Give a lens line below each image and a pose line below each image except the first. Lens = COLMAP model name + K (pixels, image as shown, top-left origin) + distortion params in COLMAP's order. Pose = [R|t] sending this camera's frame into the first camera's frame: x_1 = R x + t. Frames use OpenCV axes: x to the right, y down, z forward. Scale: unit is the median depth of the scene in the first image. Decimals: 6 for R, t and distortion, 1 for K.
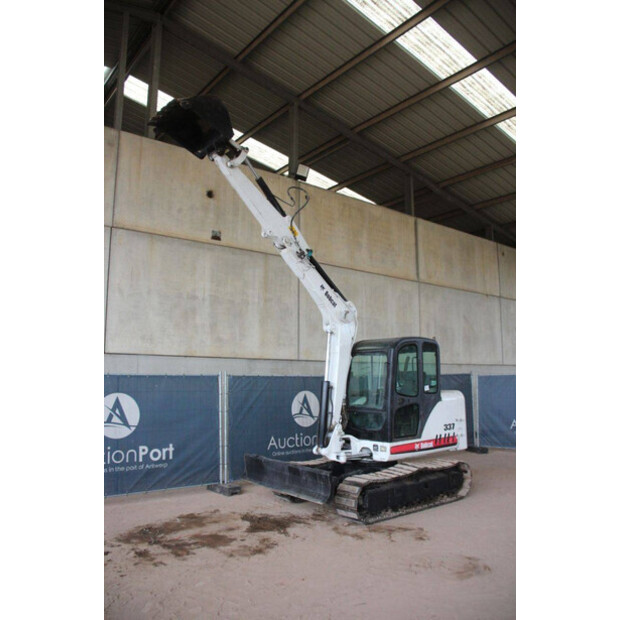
lens RADIAL K [[511.1, 0, 309.1], [0, 511.1, 317.8], [0, 0, 1]] dist [-0.140765, 0.078203]
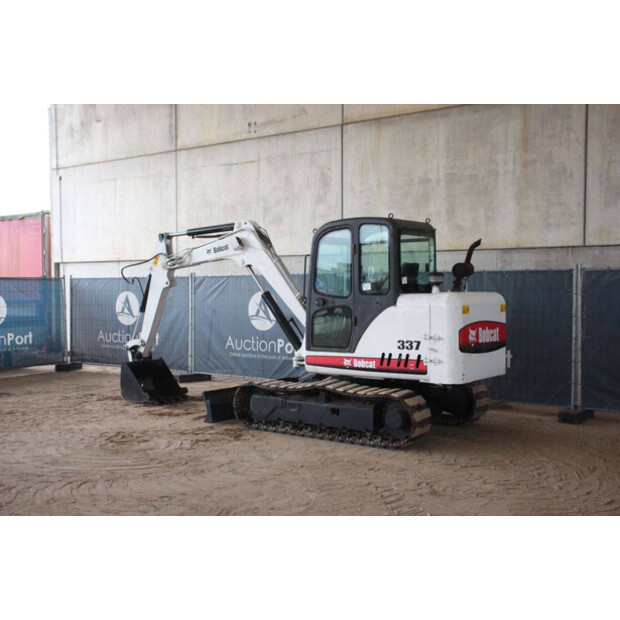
lens RADIAL K [[754.6, 0, 311.2], [0, 754.6, 313.6], [0, 0, 1]] dist [0.012919, 0.000000]
pose [[0.247693, 0.036514, -0.968150, 1.262022], [0.119732, 0.990476, 0.067989, 0.093103], [0.961412, -0.132759, 0.240962, 0.652979]]
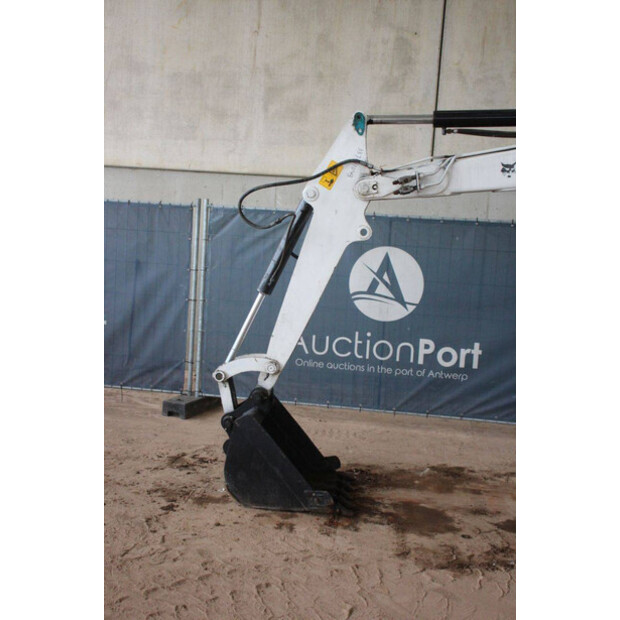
lens RADIAL K [[796.3, 0, 306.7], [0, 796.3, 315.6], [0, 0, 1]] dist [0.025014, 0.000000]
pose [[0.681746, 0.127254, -0.720437, 0.242140], [0.027779, 0.979543, 0.199309, 0.035874], [0.731062, -0.155891, 0.664264, 0.264761]]
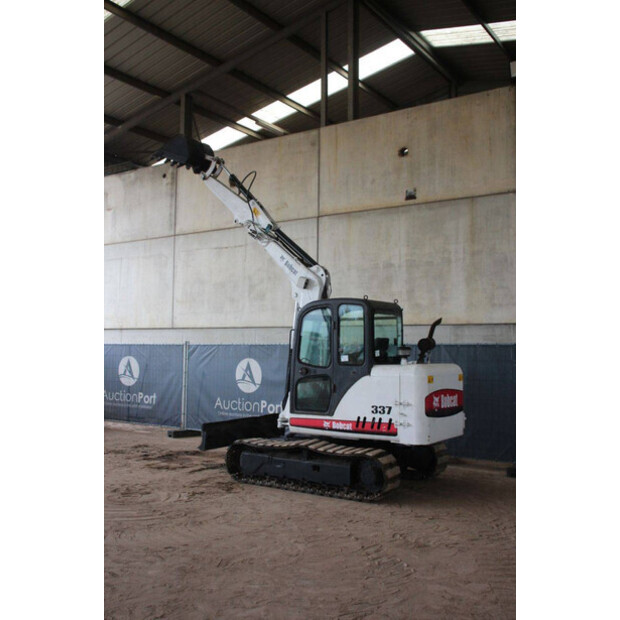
lens RADIAL K [[650.8, 0, 306.5], [0, 650.8, 313.5], [0, 0, 1]] dist [-0.057285, 0.000000]
pose [[0.285579, -0.047894, -0.957158, 1.246004], [0.107300, 0.994069, -0.017727, 0.076677], [0.952329, -0.097640, 0.289024, 0.632588]]
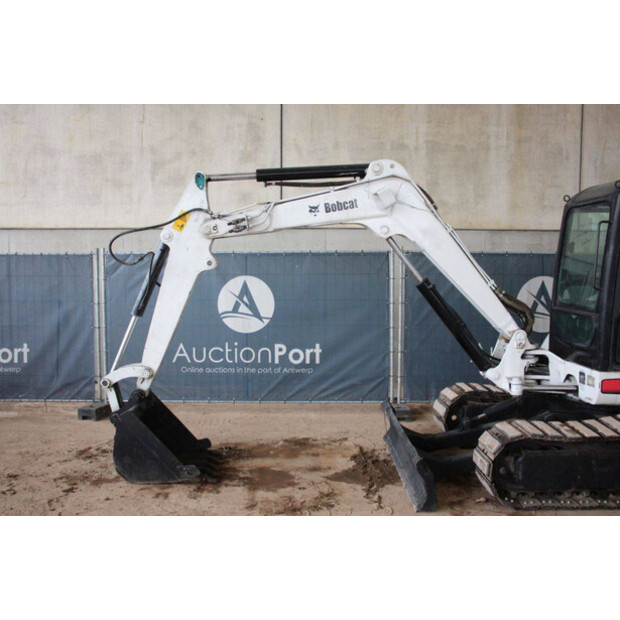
lens RADIAL K [[602.7, 0, 314.4], [0, 602.7, 312.5], [0, 0, 1]] dist [-0.074769, 0.000000]
pose [[0.786578, 0.047984, -0.615623, 0.279772], [0.071964, 0.983059, 0.168572, 0.052027], [0.613282, -0.176898, 0.769800, 0.308893]]
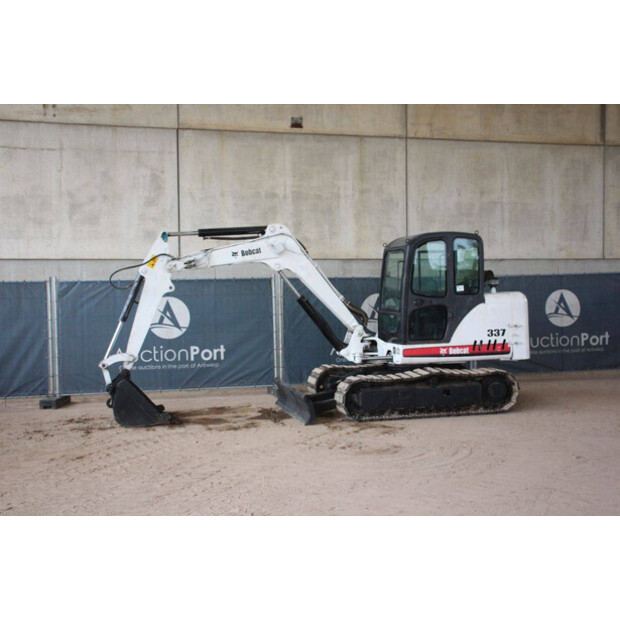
lens RADIAL K [[754.6, 0, 315.6], [0, 754.6, 314.8], [0, 0, 1]] dist [0.012919, 0.000000]
pose [[0.911274, 0.002567, -0.411793, 0.550003], [0.061372, 0.987966, 0.141972, -0.021388], [0.407202, -0.154648, 0.900150, -0.322400]]
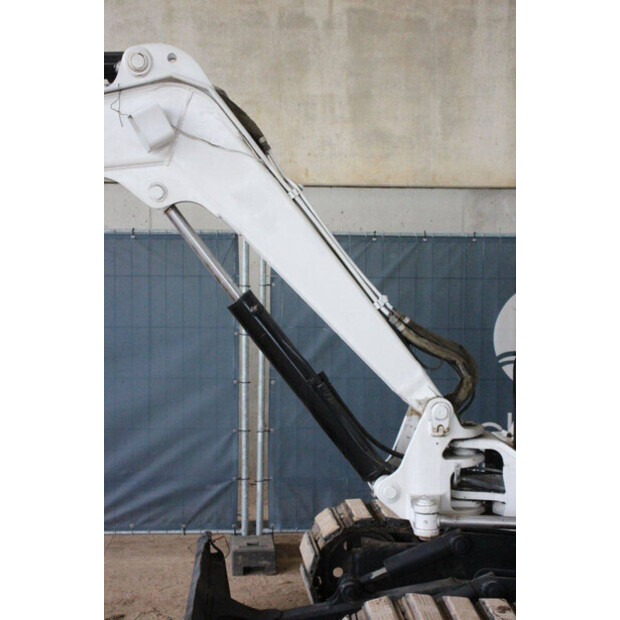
lens RADIAL K [[1100.5, 0, 308.5], [0, 1100.5, 316.1], [0, 0, 1]] dist [0.231863, 0.000000]
pose [[0.811511, 0.043959, -0.582681, 0.340963], [0.059948, 0.985642, 0.157851, 0.056476], [0.581254, -0.163028, 0.797224, 0.442841]]
